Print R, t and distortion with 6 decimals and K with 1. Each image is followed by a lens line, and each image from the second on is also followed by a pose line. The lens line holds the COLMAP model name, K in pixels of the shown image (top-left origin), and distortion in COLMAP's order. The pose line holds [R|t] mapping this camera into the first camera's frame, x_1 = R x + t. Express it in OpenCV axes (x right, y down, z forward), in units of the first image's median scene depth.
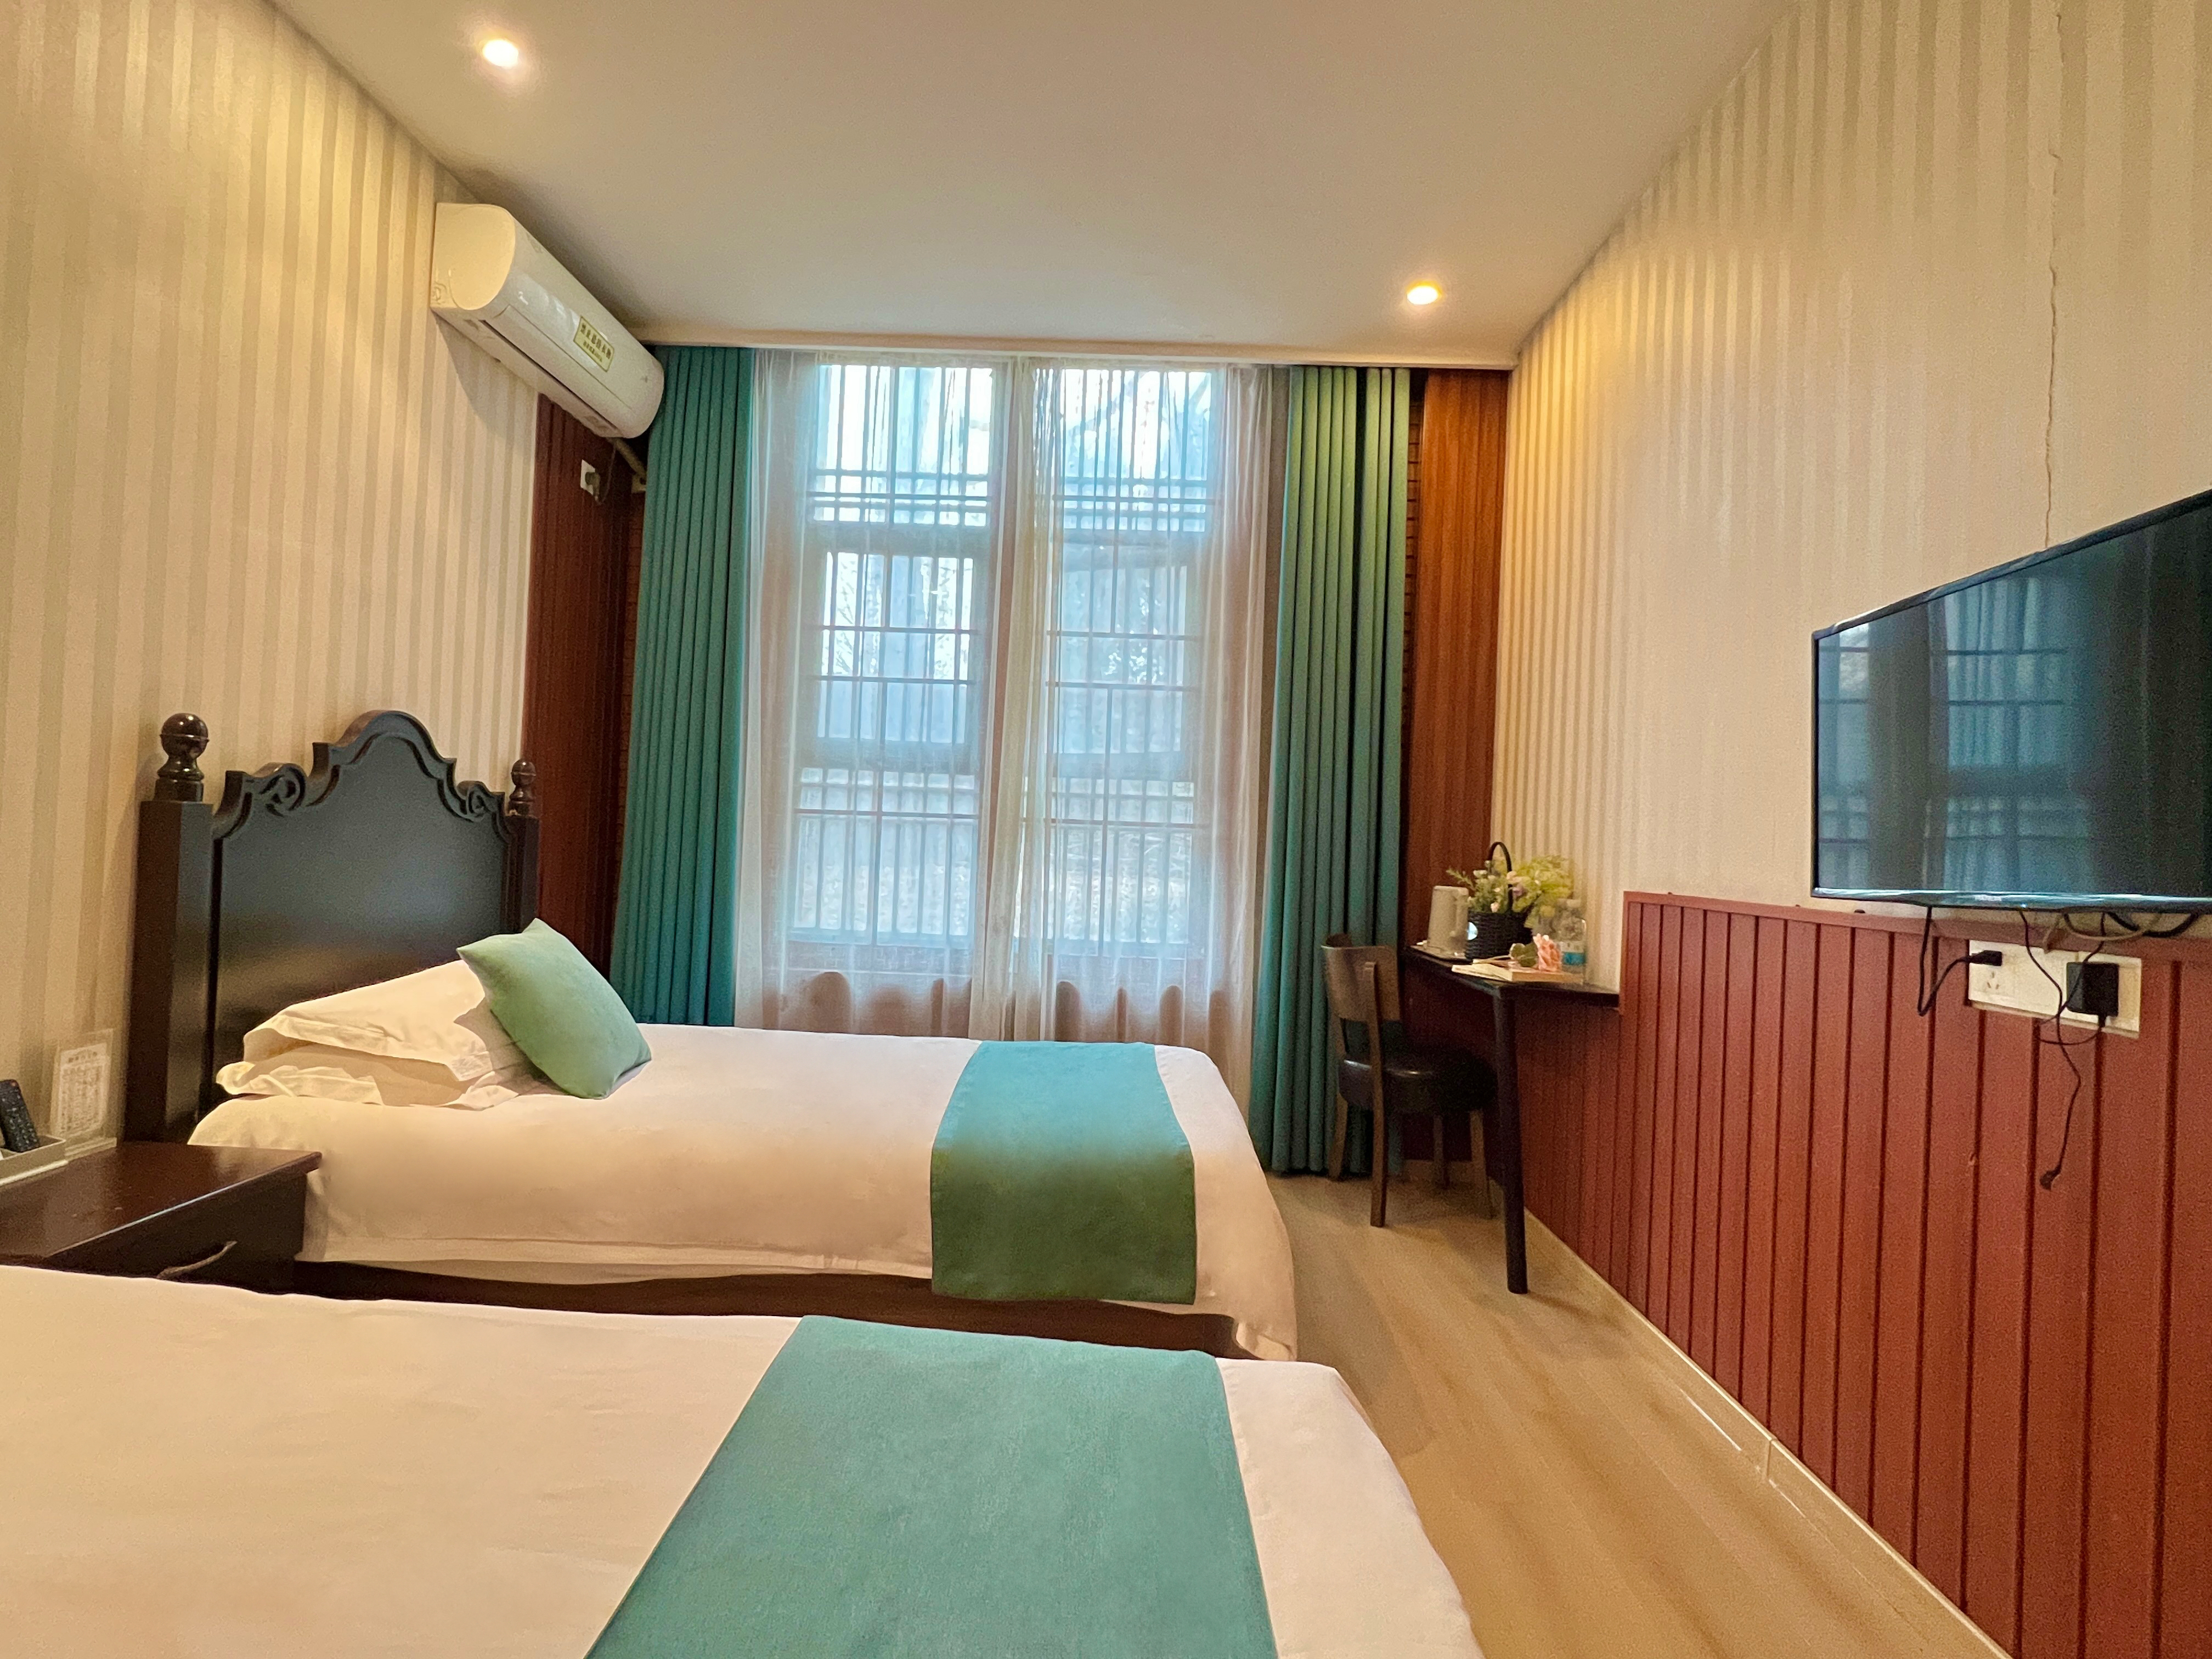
lens RADIAL K [[1075.0, 0, 1089.3], [0, 1075.0, 831.6], [0, 0, 1]] dist [0.001686, -0.004845]
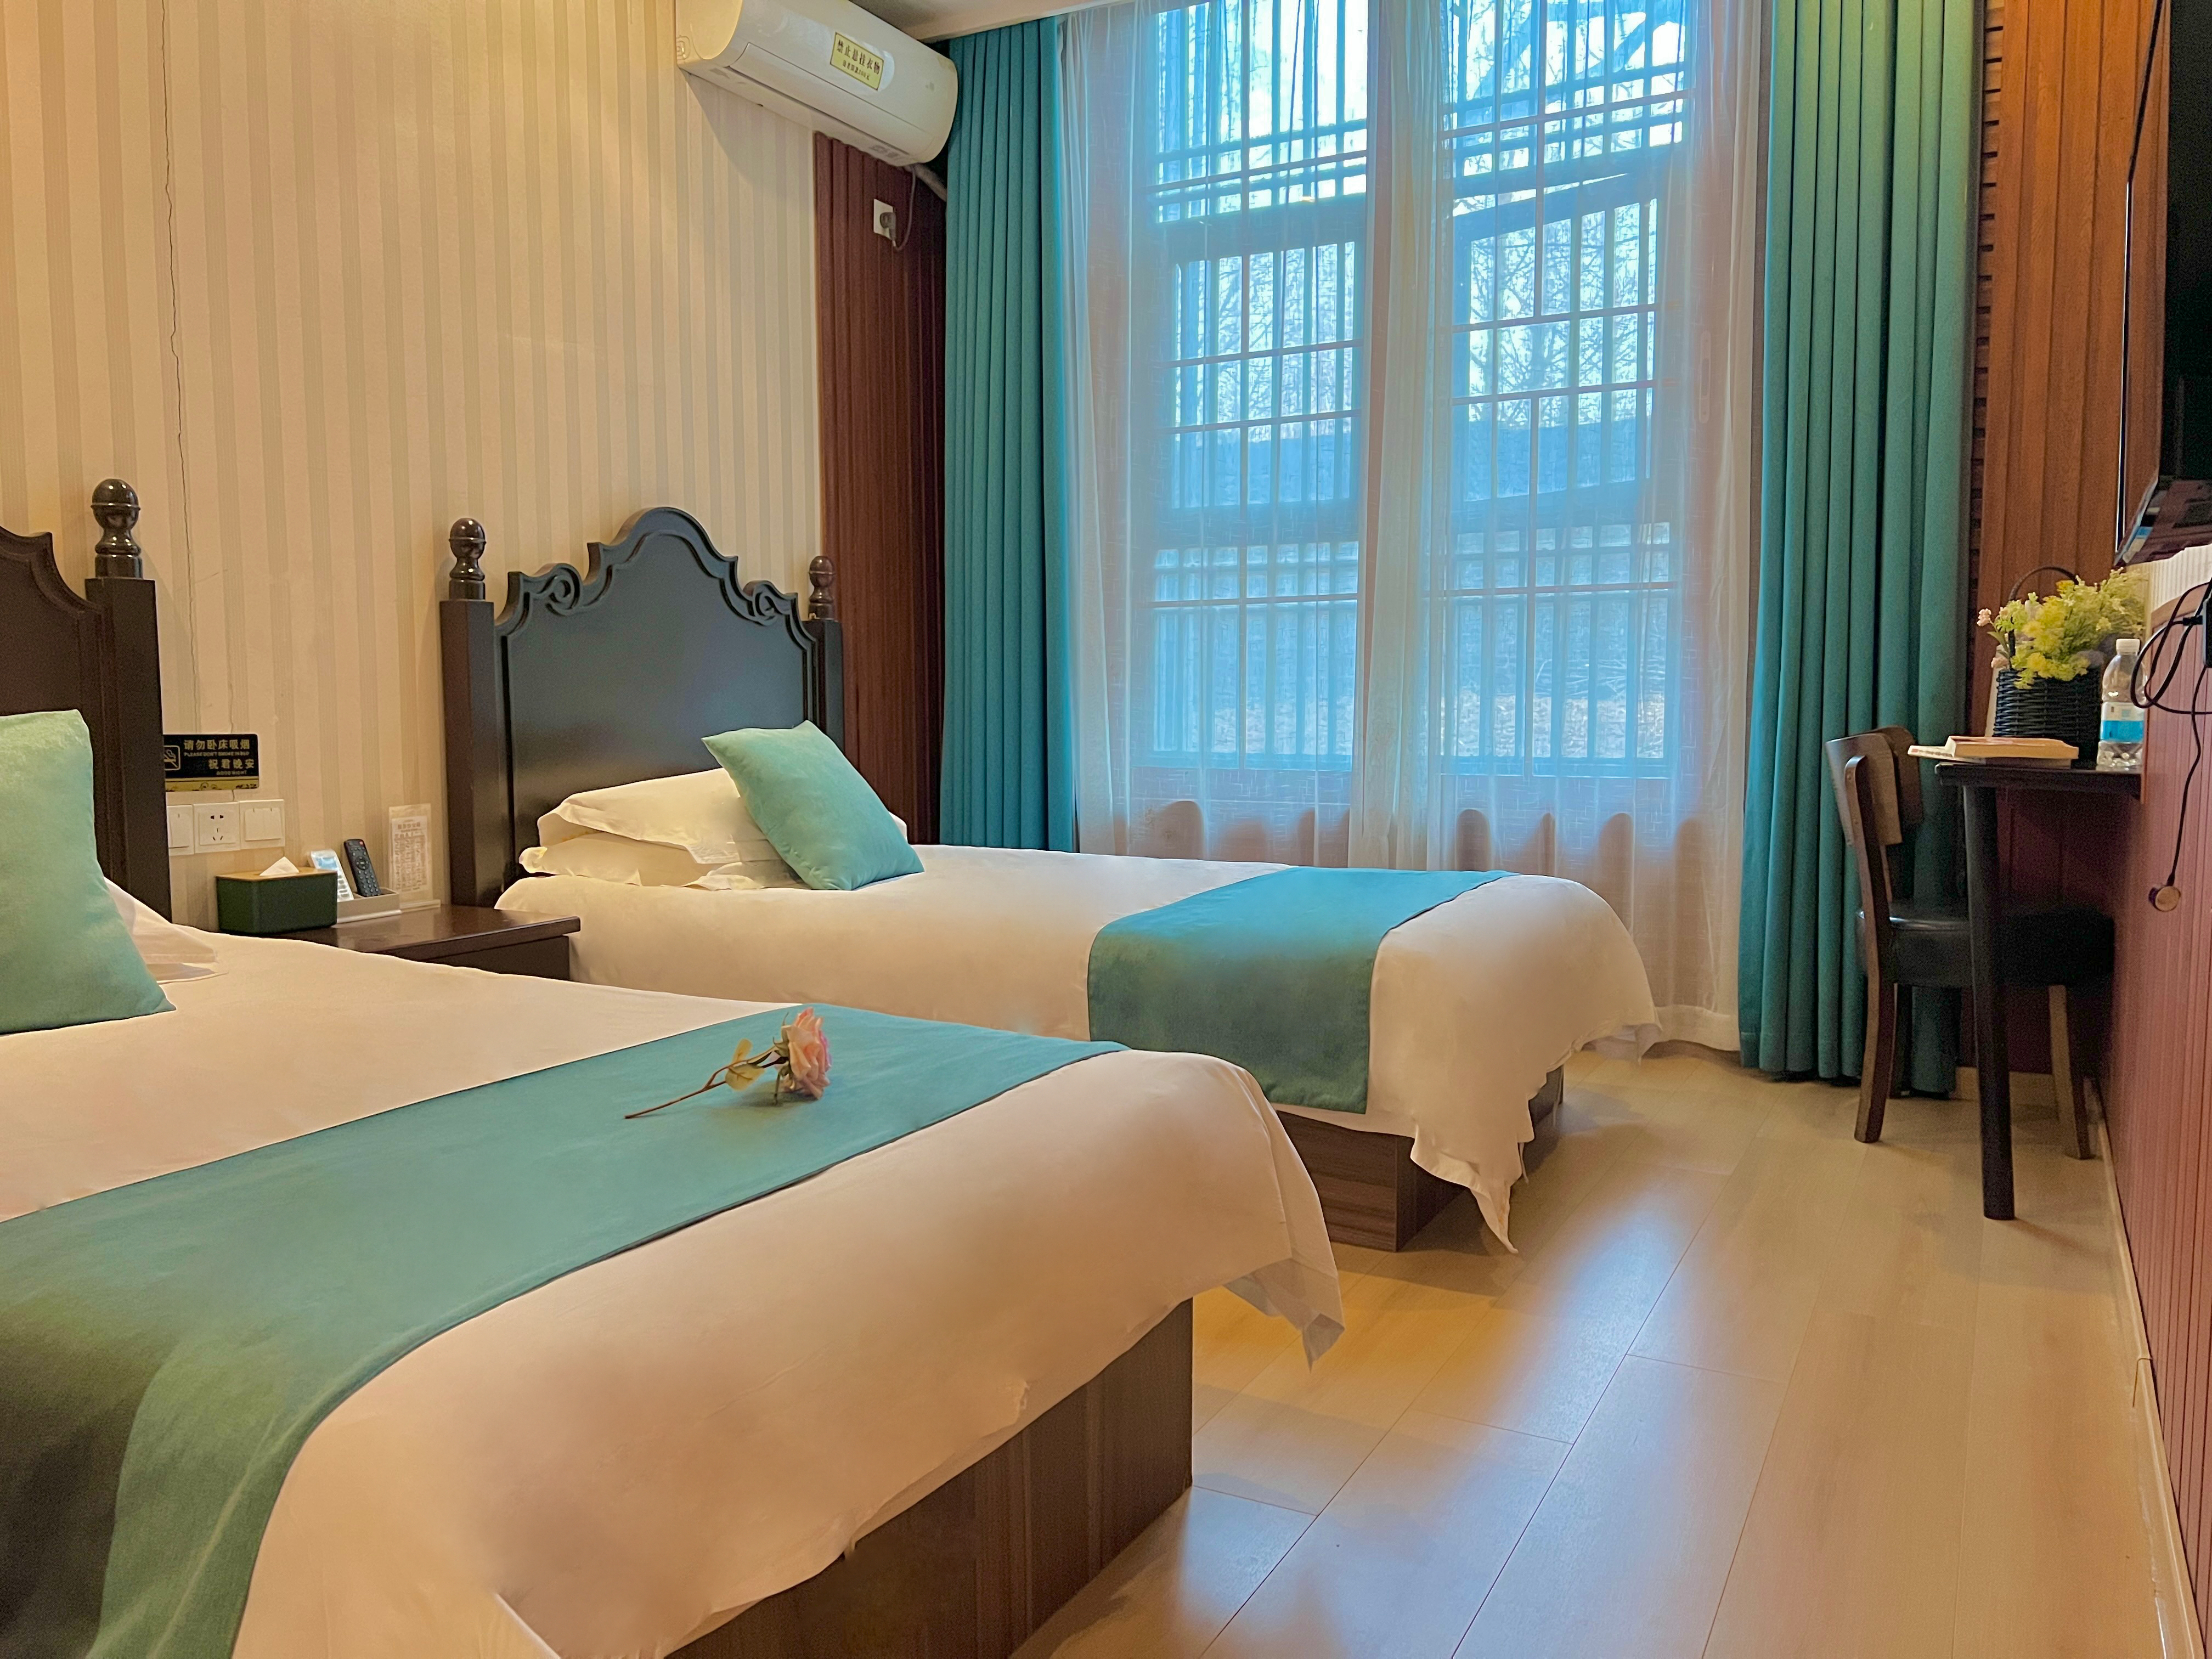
lens RADIAL K [[1661.3, 0, 1104.7], [0, 1661.3, 830.4], [0, 0, 1]] dist [0.056030, -0.068259]
pose [[0.891582, -0.004326, -0.452839, 0.361259], [0.042789, 0.996285, 0.074729, 0.076266], [0.450834, -0.086004, 0.888455, -0.173213]]
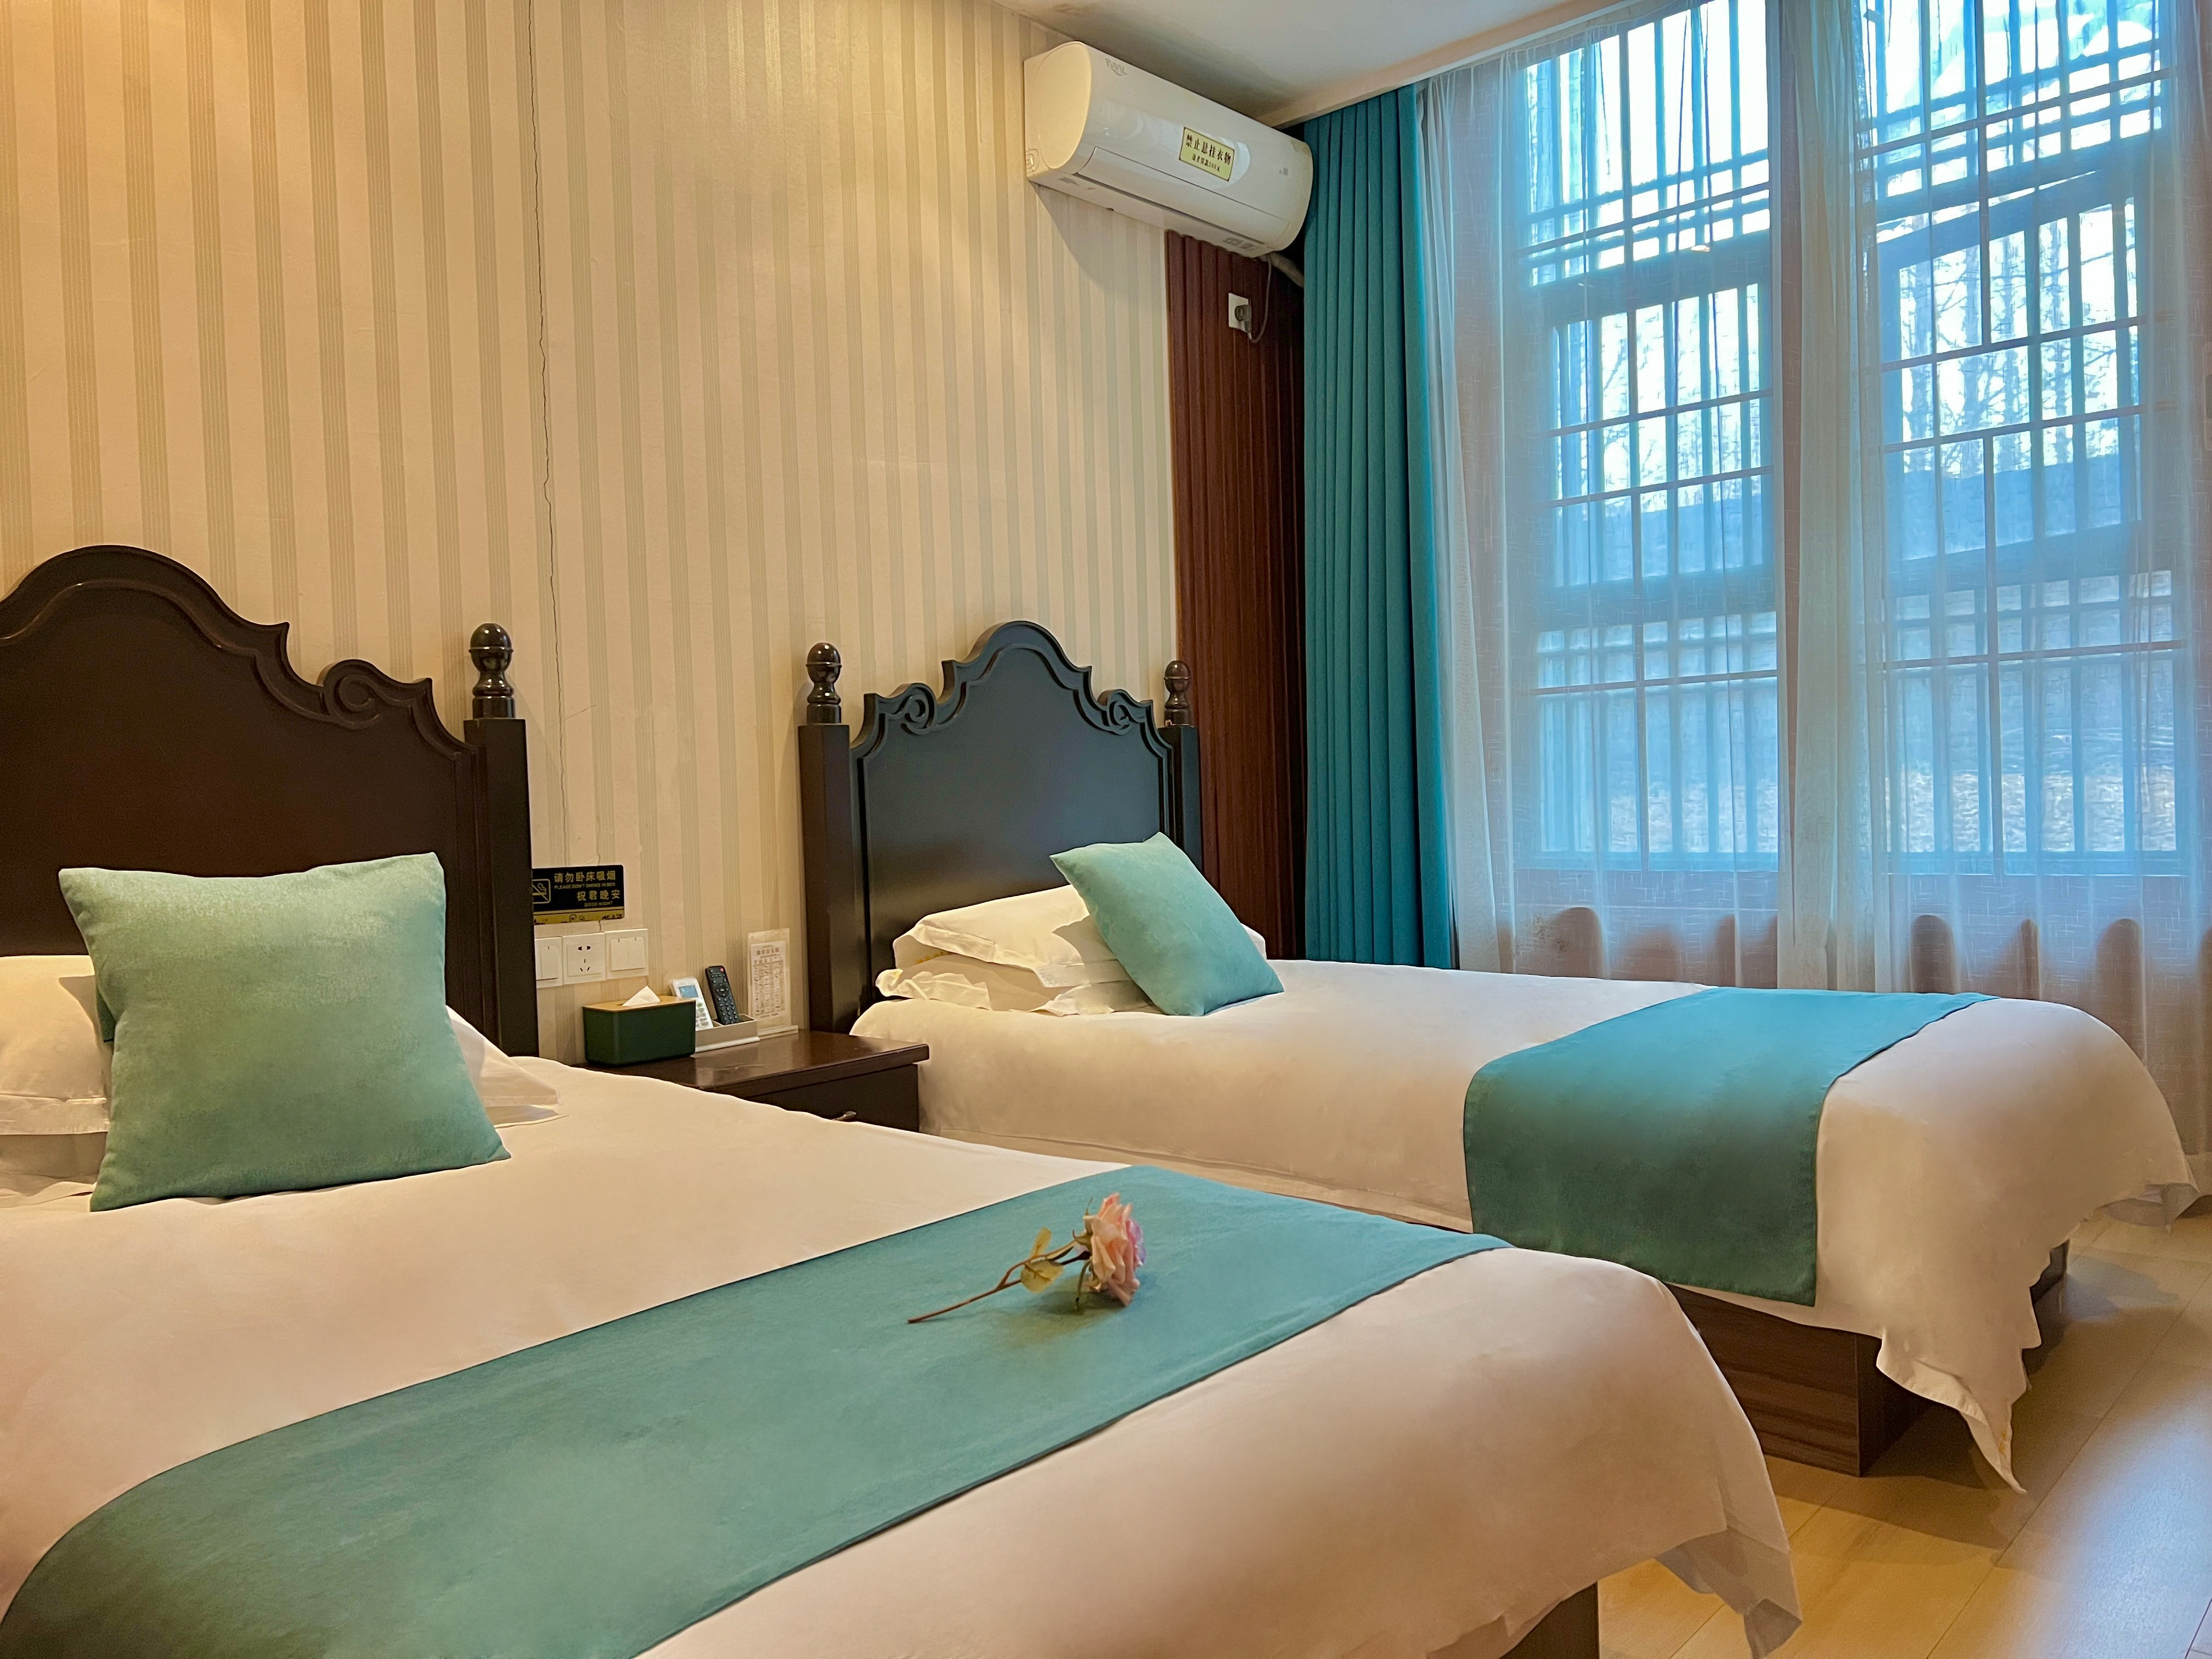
lens RADIAL K [[1661.3, 0, 1105.9], [0, 1661.3, 828.2], [0, 0, 1]] dist [0.056030, -0.068259]
pose [[0.763413, -0.051676, -0.643840, 0.328381], [0.071934, 0.997396, 0.005240, 0.064710], [0.641893, -0.050314, 0.765142, -0.082366]]
